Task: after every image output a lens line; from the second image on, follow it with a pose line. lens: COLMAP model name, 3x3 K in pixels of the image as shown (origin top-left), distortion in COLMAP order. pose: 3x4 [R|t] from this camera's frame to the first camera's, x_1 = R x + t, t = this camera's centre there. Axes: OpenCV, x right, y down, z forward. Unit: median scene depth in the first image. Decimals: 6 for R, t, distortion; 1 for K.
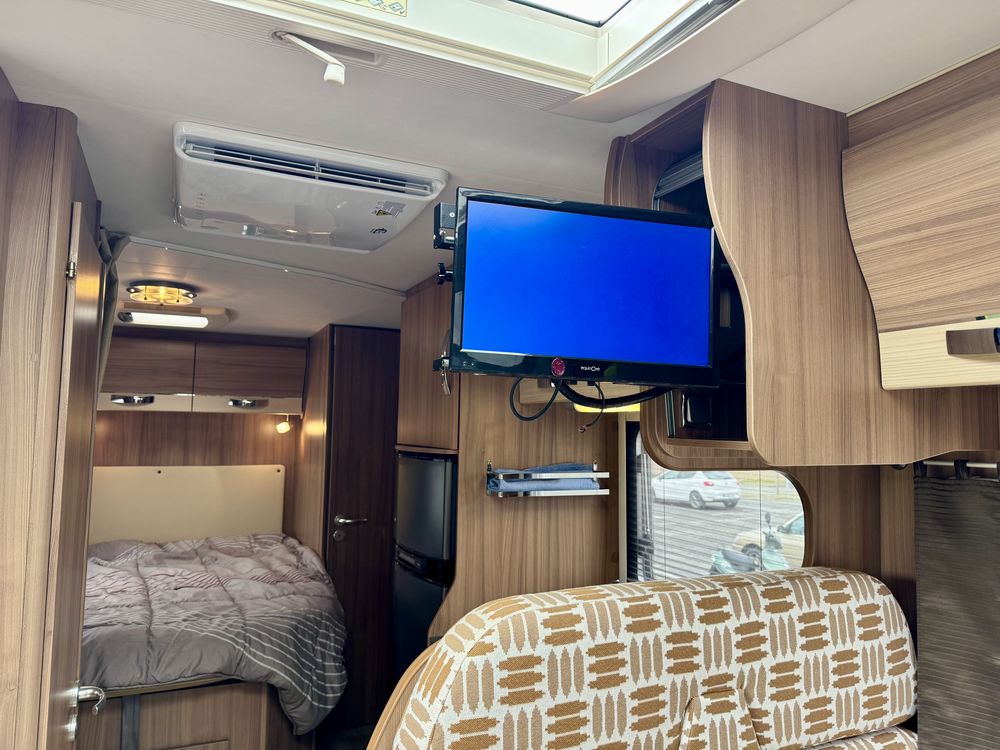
lens RADIAL K [[704.7, 0, 507.2], [0, 704.7, 376.1], [0, 0, 1]] dist [0.043453, -0.054511]
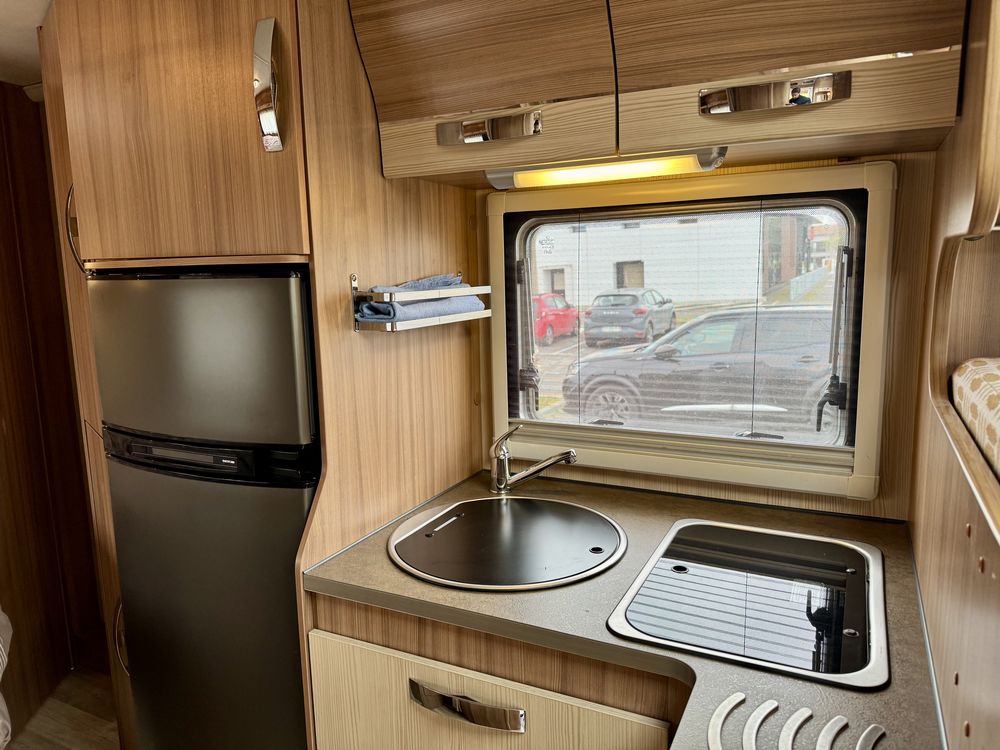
lens RADIAL K [[704.7, 0, 506.5], [0, 704.7, 372.8], [0, 0, 1]] dist [0.043453, -0.054511]
pose [[0.783441, -0.125458, 0.608671, -0.483869], [-0.012952, 0.975903, 0.217821, 0.114154], [-0.621331, -0.178534, 0.762937, 0.727263]]
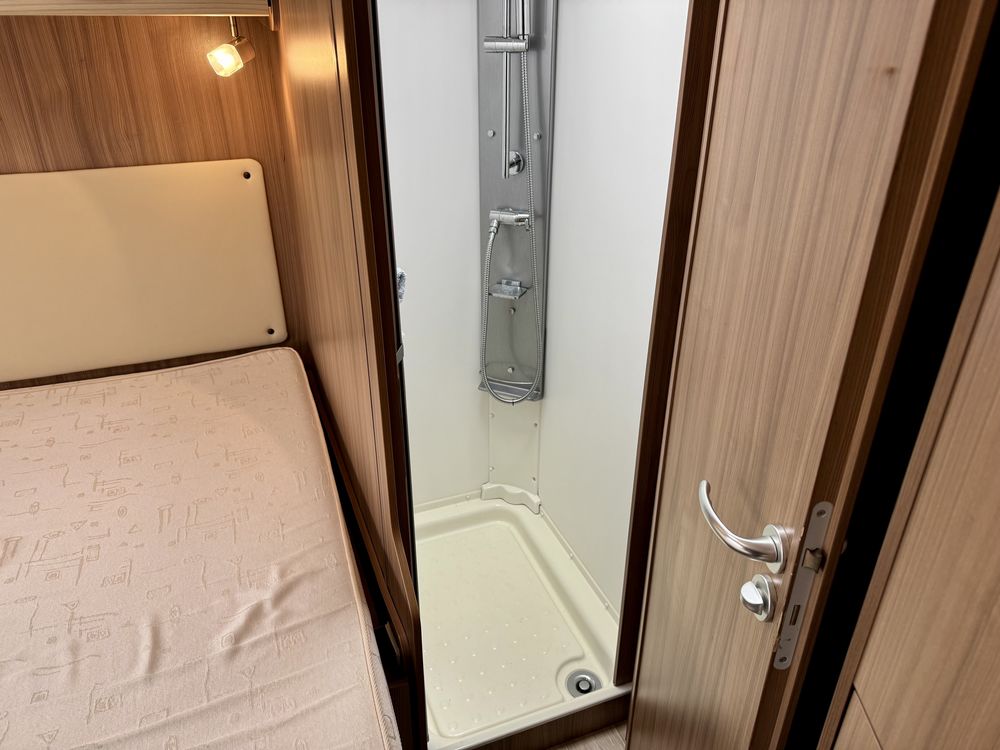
lens RADIAL K [[704.7, 0, 497.4], [0, 704.7, 382.3], [0, 0, 1]] dist [0.043453, -0.054511]
pose [[0.997284, 0.026518, -0.068715, -0.504782], [0.014075, 0.847133, 0.531195, 0.079028], [0.072297, -0.530719, 0.844458, 2.013833]]
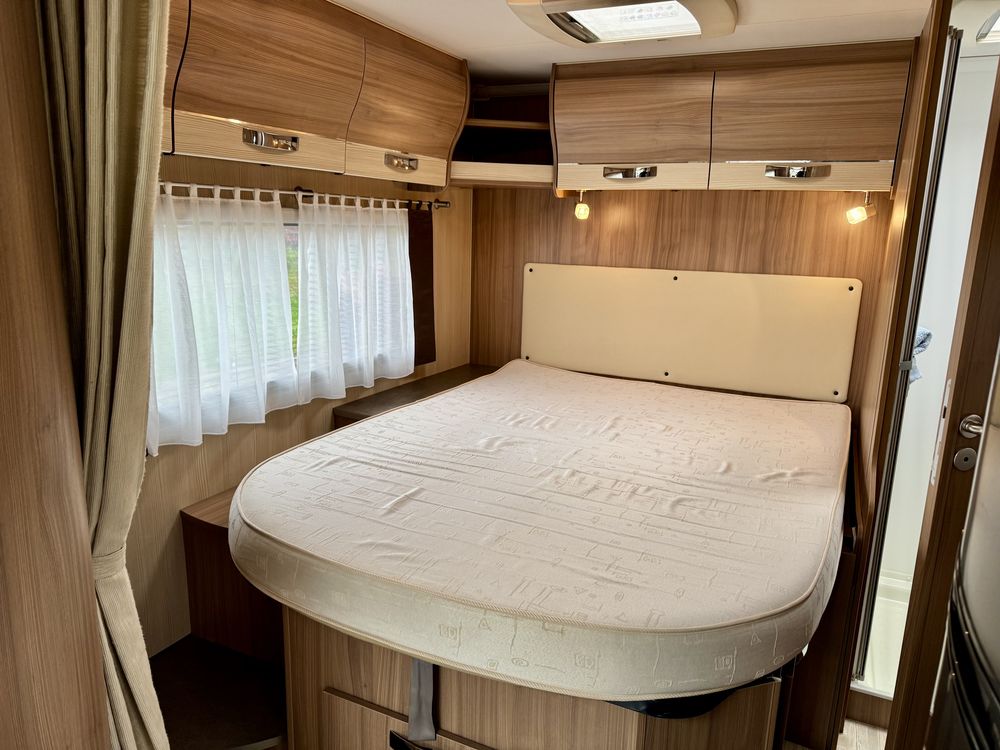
lens RADIAL K [[704.7, 0, 496.0], [0, 704.7, 375.8], [0, 0, 1]] dist [0.043453, -0.054511]
pose [[0.625480, 0.172327, -0.760972, -0.116584], [0.040410, 0.966841, 0.252163, 0.128619], [0.779193, -0.188474, 0.597776, 1.242211]]
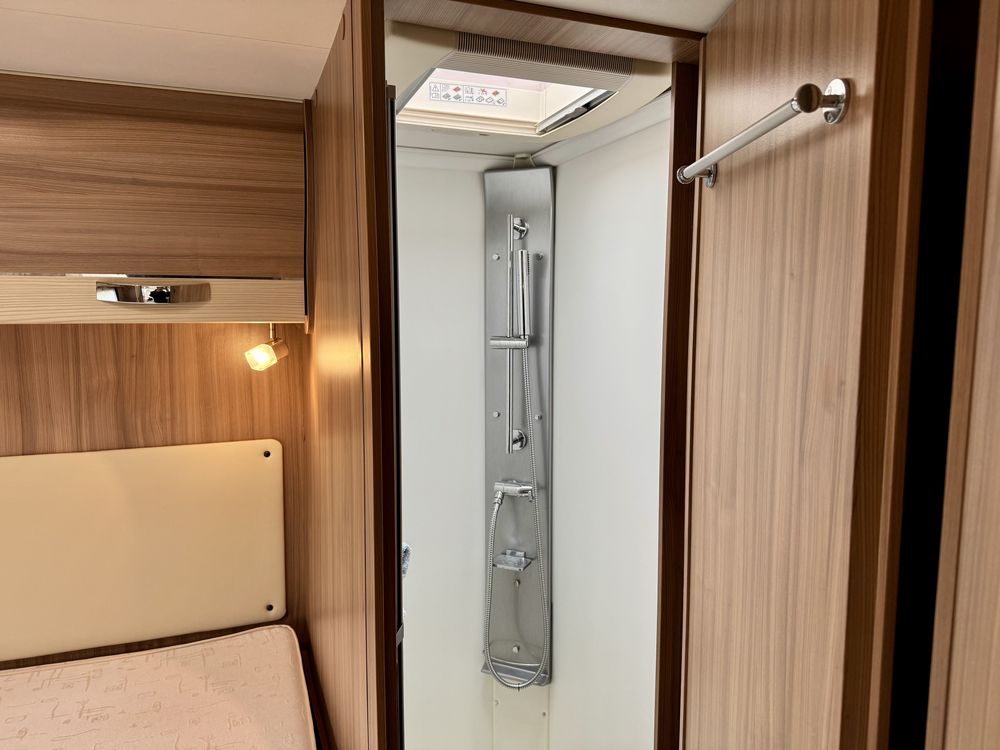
lens RADIAL K [[704.7, 0, 497.5], [0, 704.7, 377.6], [0, 0, 1]] dist [0.043453, -0.054511]
pose [[0.996763, -0.001626, -0.080380, -0.501030], [0.016051, 0.983692, 0.179141, 0.055375], [0.078778, -0.179851, 0.980534, 1.986615]]
